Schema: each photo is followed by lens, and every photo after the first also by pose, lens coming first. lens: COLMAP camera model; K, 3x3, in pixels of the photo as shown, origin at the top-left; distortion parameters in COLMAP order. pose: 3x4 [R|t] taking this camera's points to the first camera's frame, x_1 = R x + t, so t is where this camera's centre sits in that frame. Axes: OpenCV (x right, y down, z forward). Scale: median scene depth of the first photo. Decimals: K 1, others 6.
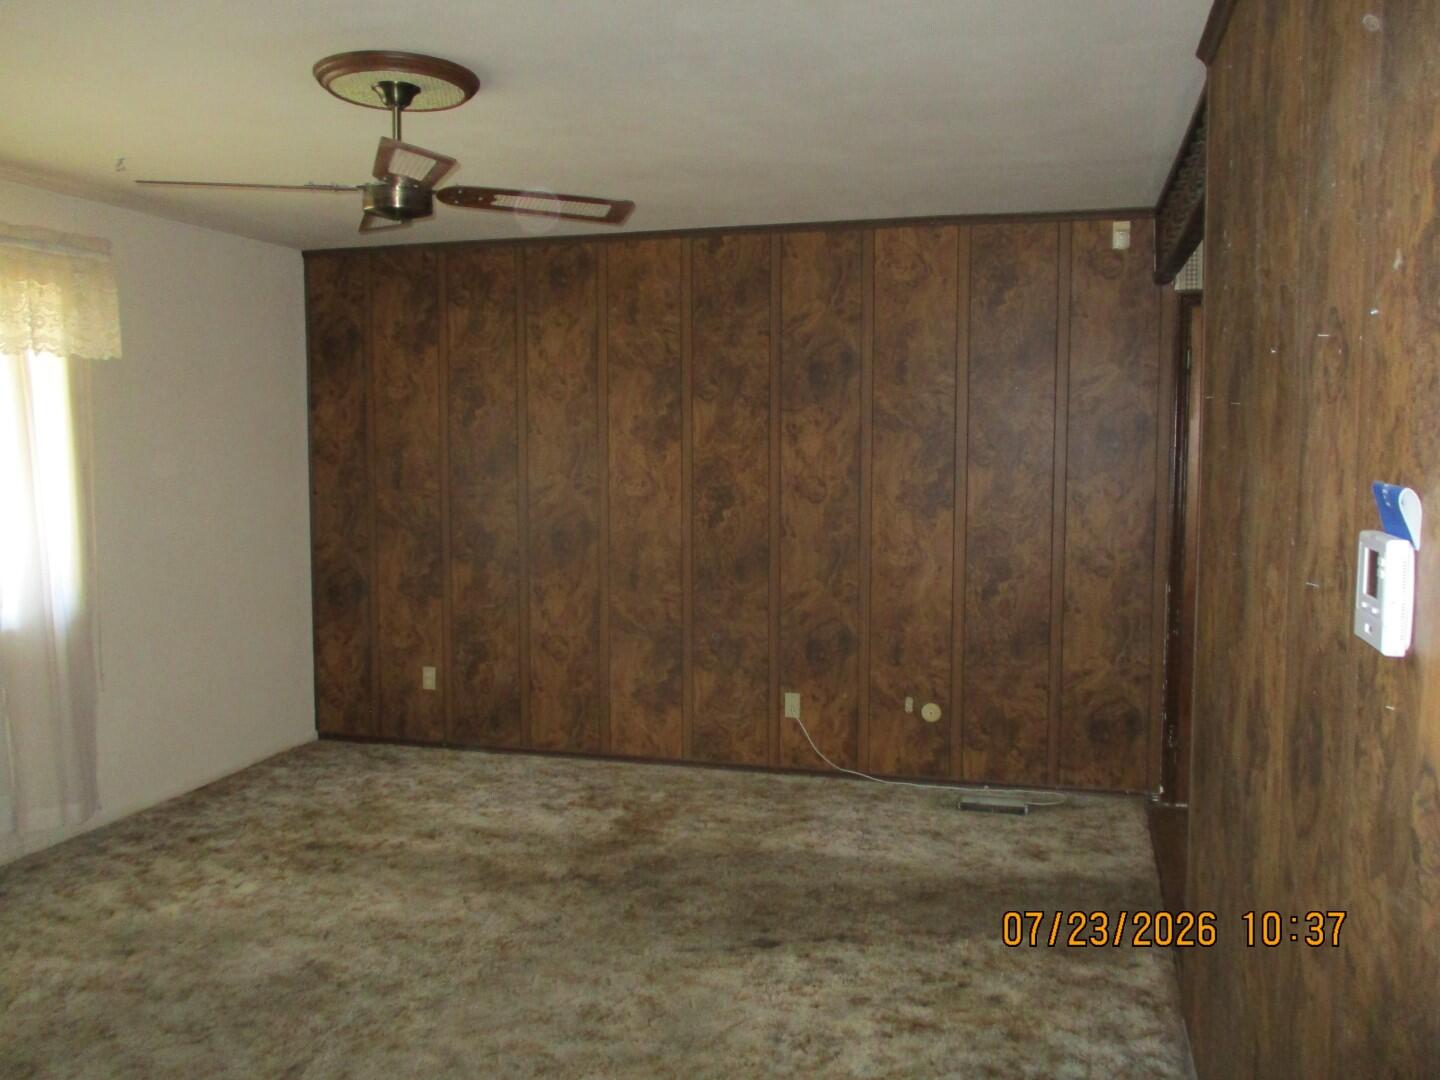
lens RADIAL K [[1201.8, 0, 722.2], [0, 1201.8, 540.4], [0, 0, 1]] dist [-0.035066, 0.031795]
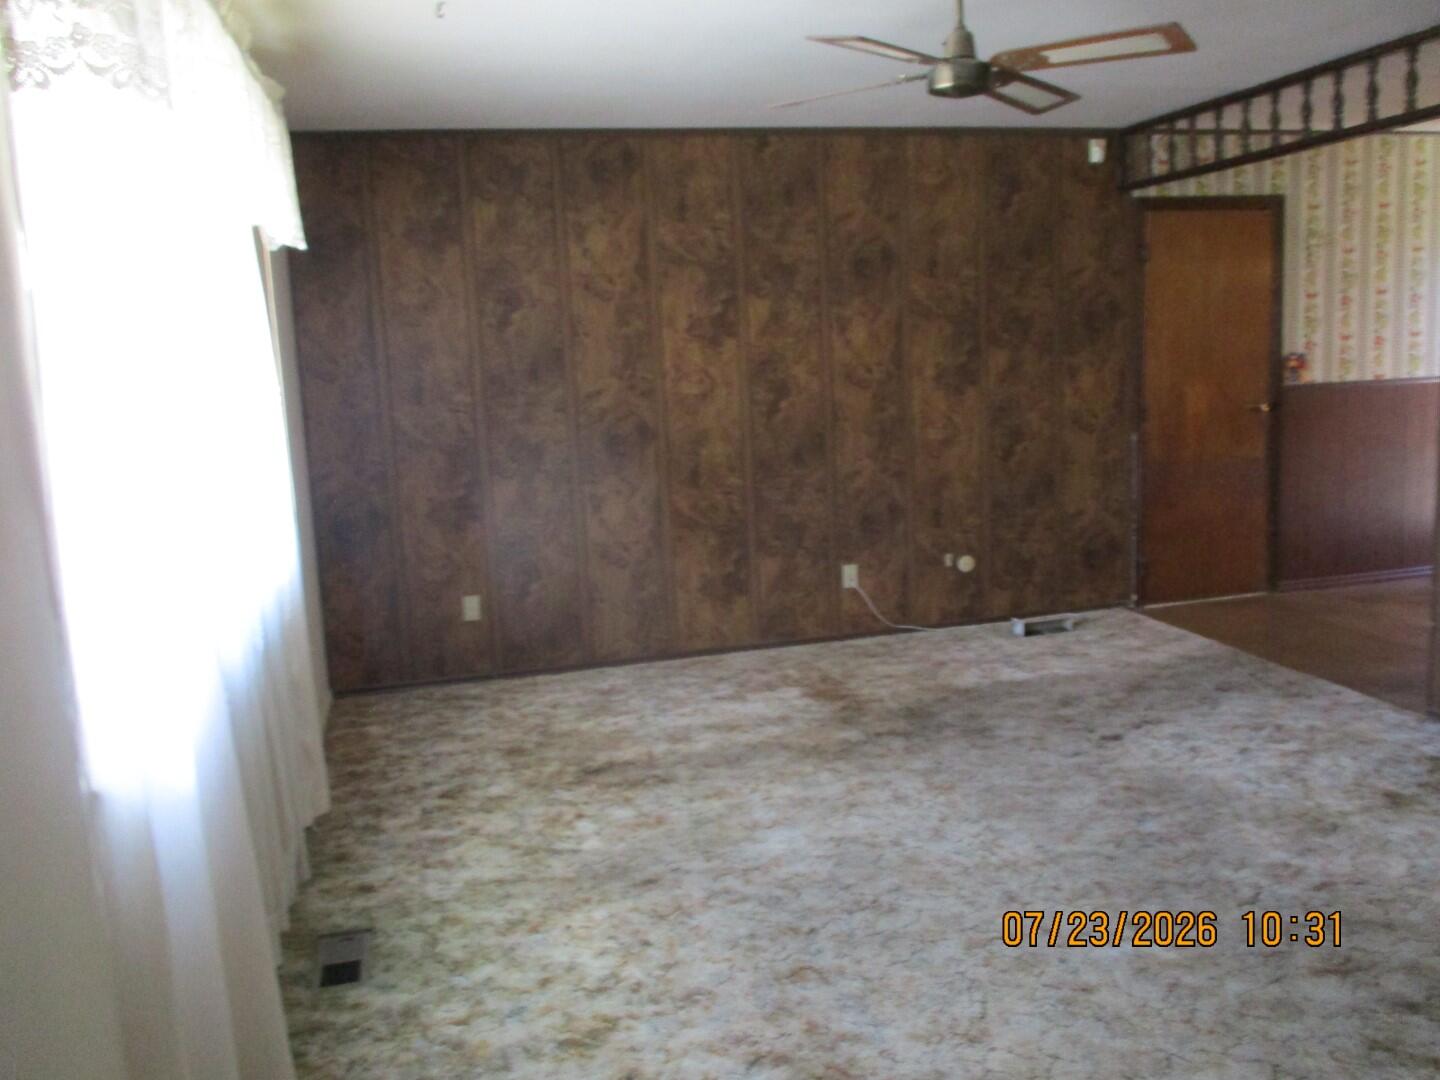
lens RADIAL K [[1201.8, 0, 723.9], [0, 1201.8, 542.1], [0, 0, 1]] dist [-0.035066, 0.031795]
pose [[0.862061, -0.118860, 0.492669, -0.579124], [0.090811, 0.992603, 0.080574, 0.007934], [-0.498602, -0.024720, 0.866479, 0.110494]]
